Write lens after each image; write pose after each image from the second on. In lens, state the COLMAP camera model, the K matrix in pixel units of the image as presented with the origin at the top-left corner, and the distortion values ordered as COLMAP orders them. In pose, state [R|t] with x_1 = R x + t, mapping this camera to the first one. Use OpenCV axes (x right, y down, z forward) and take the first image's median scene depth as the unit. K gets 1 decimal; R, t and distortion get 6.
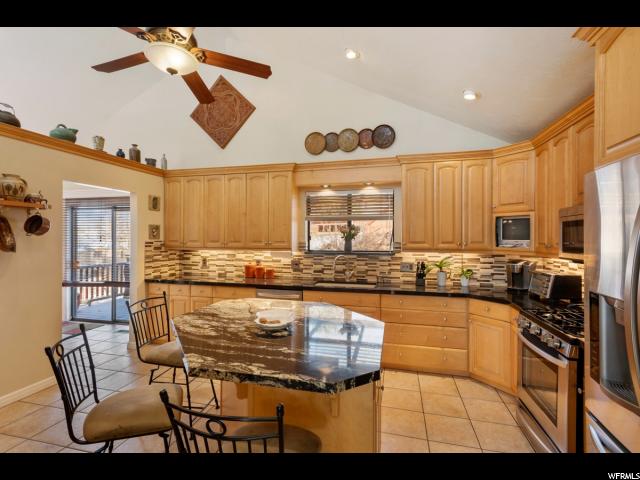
lens RADIAL K [[303.7, 0, 317.5], [0, 303.7, 240.0], [0, 0, 1]] dist [0.018378, -0.000996]
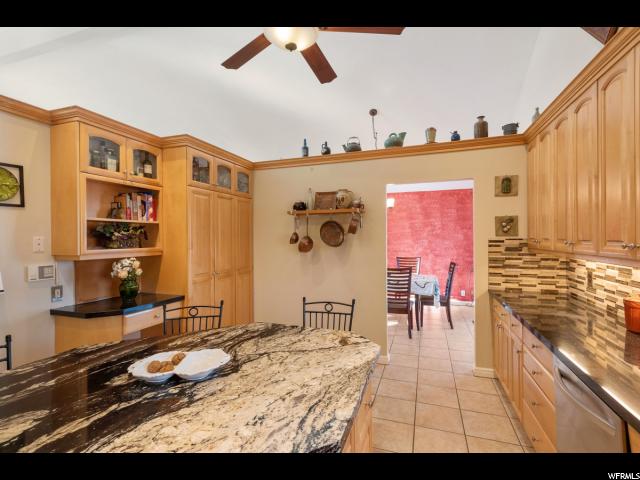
lens RADIAL K [[303.7, 0, 317.8], [0, 303.7, 237.3], [0, 0, 1]] dist [0.018378, -0.000996]
pose [[-0.083489, 0.000707, -0.996508, 0.222289], [0.003744, 0.999993, 0.000396, -0.002341], [0.996502, -0.003698, -0.083491, 0.635788]]
